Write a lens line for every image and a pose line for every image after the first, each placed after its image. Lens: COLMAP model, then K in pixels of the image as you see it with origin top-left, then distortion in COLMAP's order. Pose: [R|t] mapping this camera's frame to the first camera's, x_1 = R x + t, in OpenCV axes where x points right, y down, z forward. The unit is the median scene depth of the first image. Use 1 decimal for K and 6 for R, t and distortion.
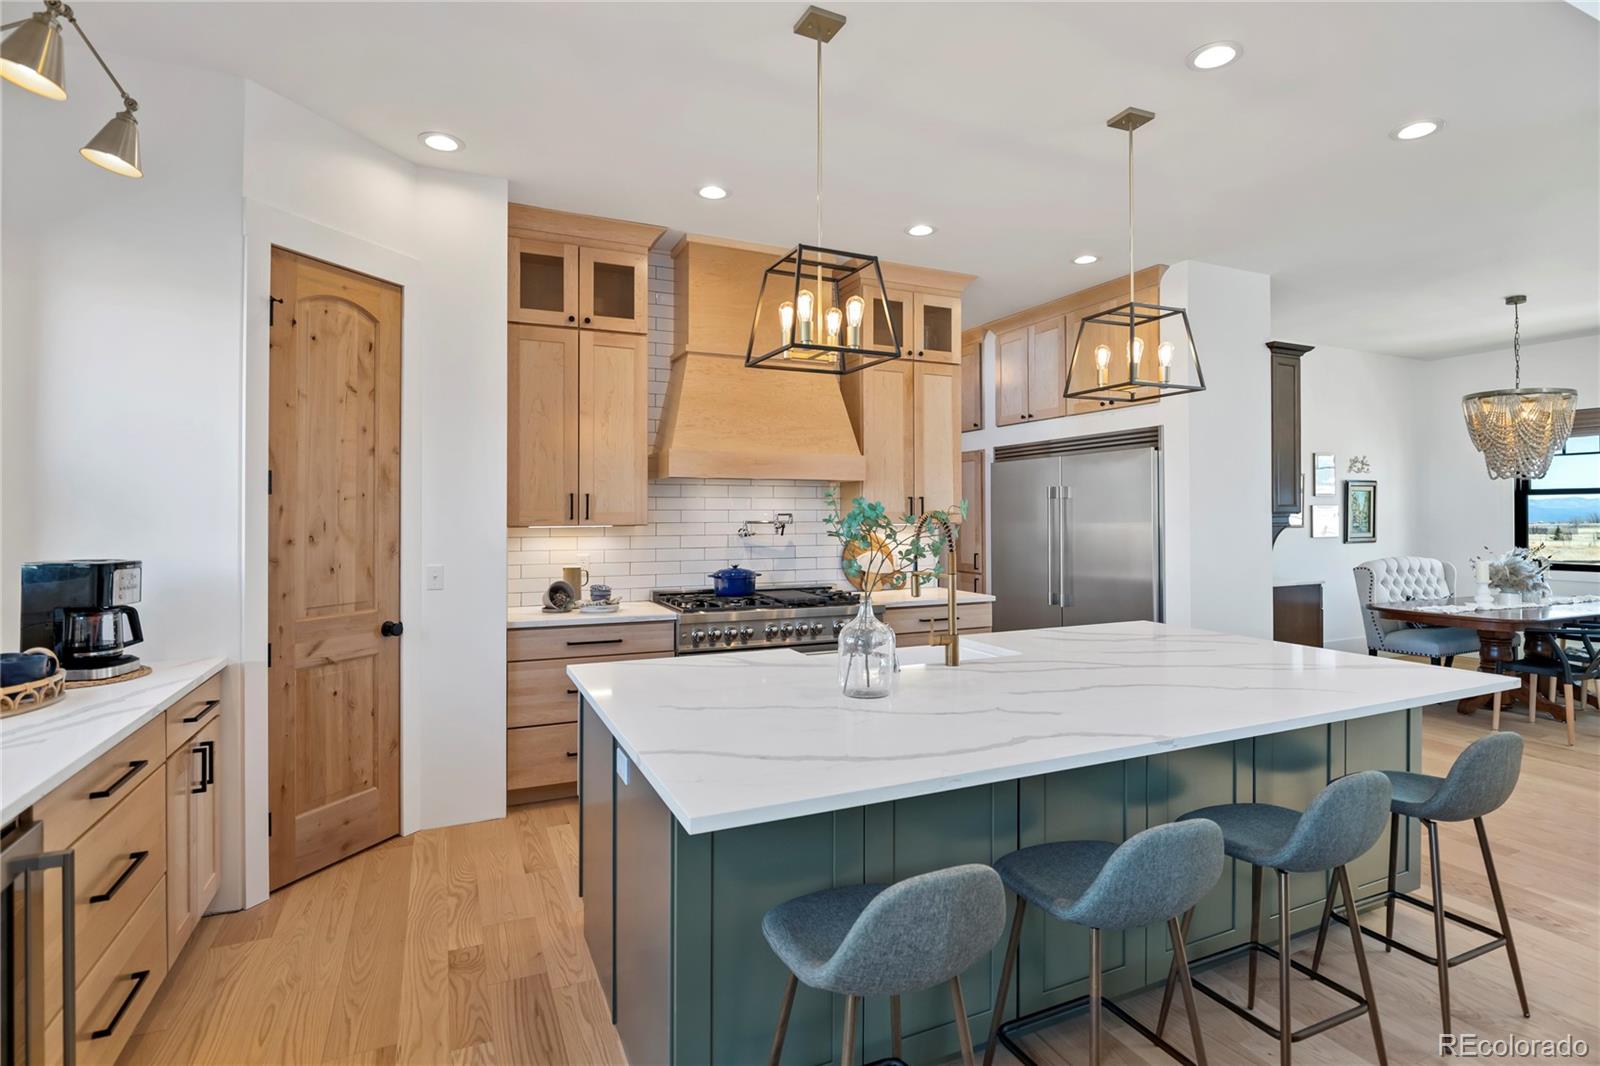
lens RADIAL K [[783.5, 0, 812.2], [0, 783.5, 510.4], [0, 0, 1]] dist [-0.016072, -0.000940]
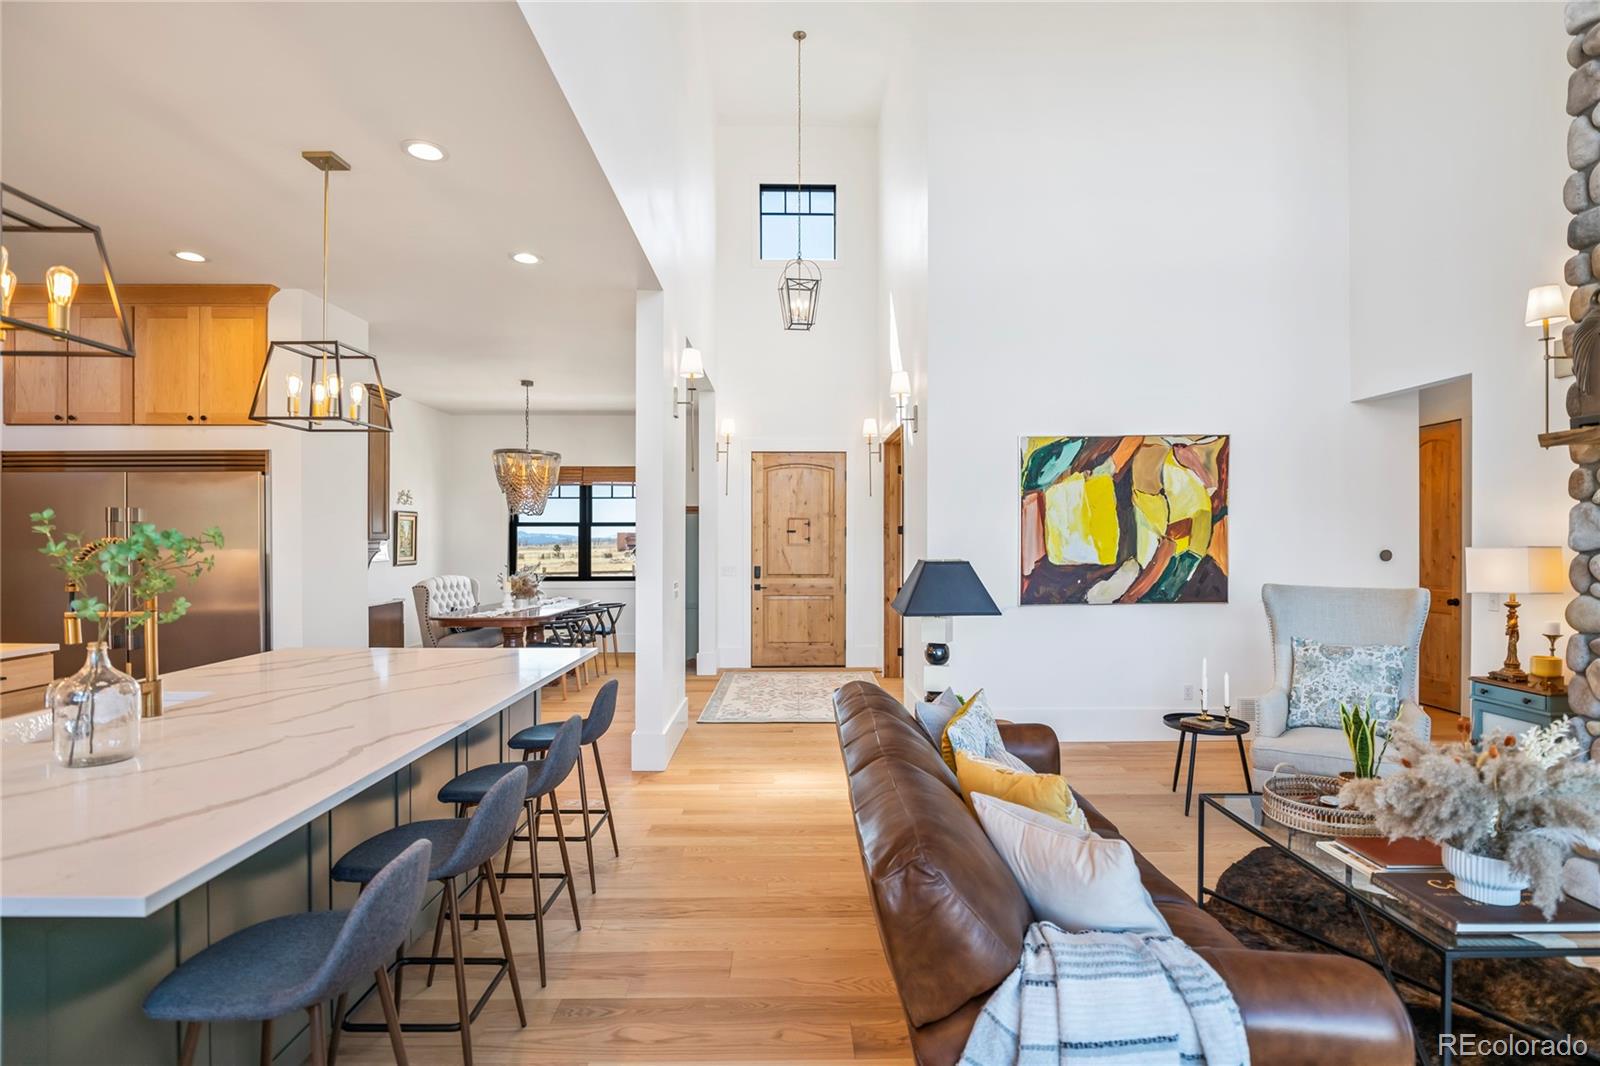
lens RADIAL K [[783.5, 0, 803.5], [0, 783.5, 541.7], [0, 0, 1]] dist [-0.016072, -0.000940]
pose [[0.400425, -0.002024, 0.916327, -0.166835], [-0.004283, 0.999983, 0.004080, -0.000835], [-0.916320, -0.005559, 0.400409, -0.000011]]
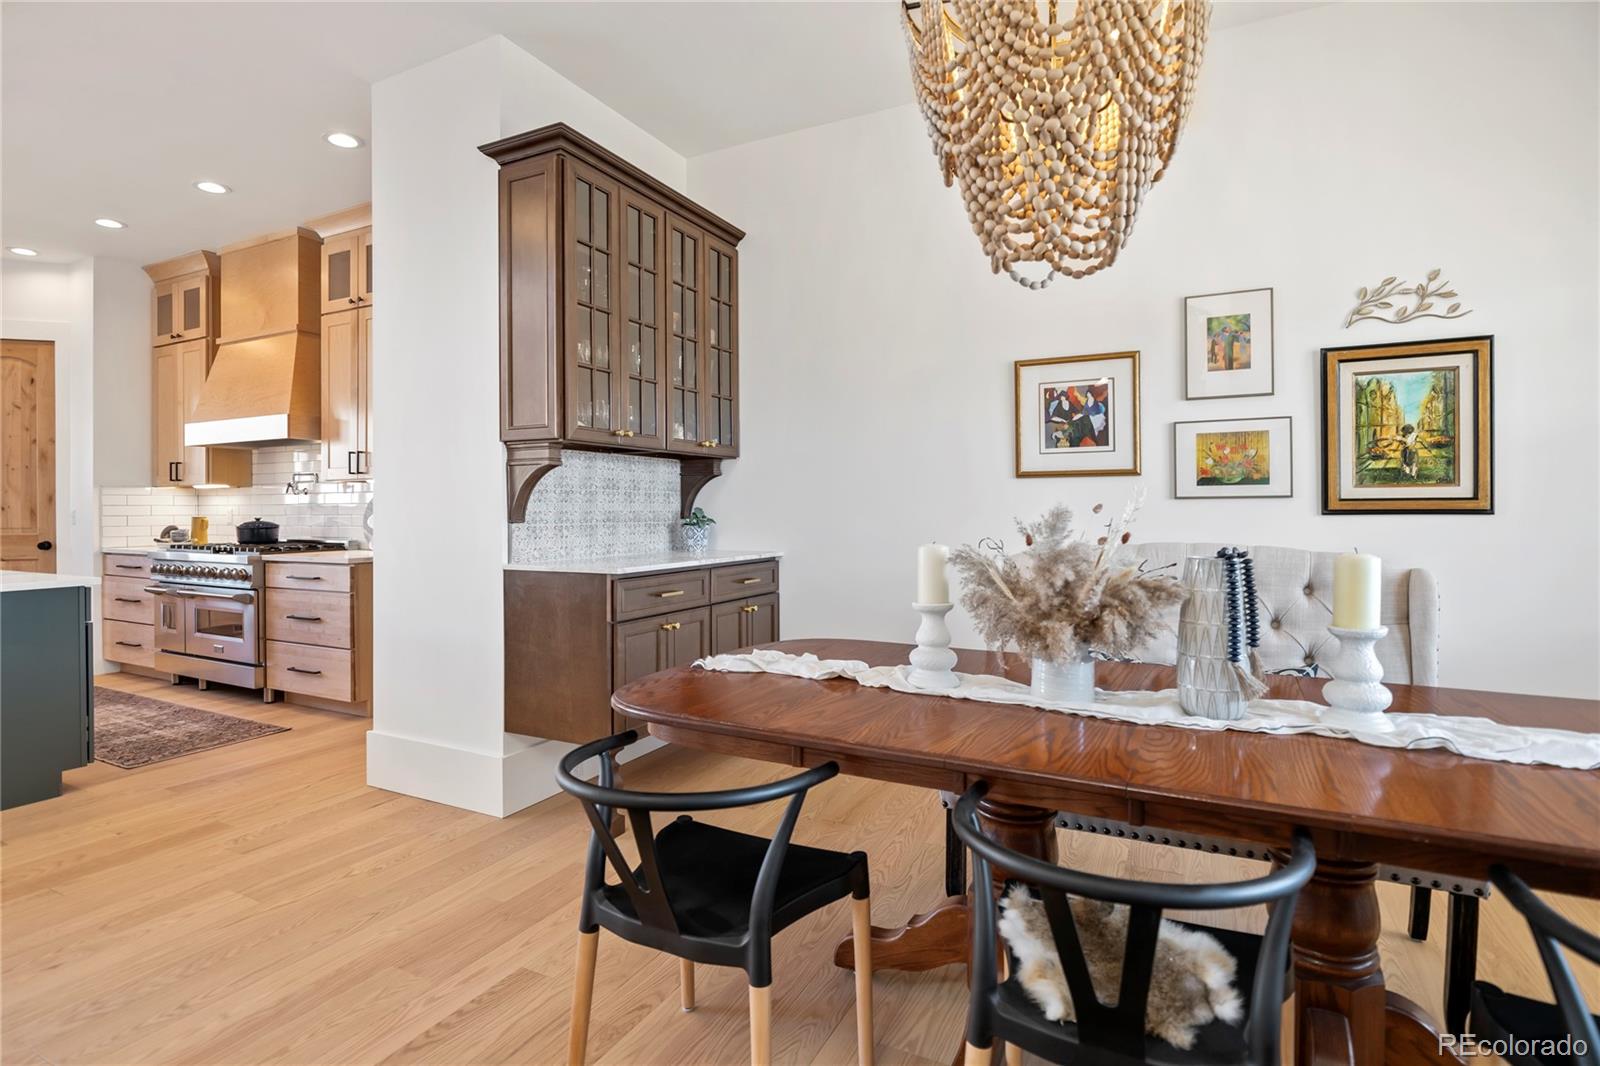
lens RADIAL K [[783.5, 0, 807.1], [0, 783.5, 512.8], [0, 0, 1]] dist [-0.016072, -0.000940]
pose [[0.629677, 0.000884, -0.776857, 1.166344], [0.007098, 0.999951, 0.006891, 0.052915], [0.776825, -0.009853, 0.629640, 0.796787]]
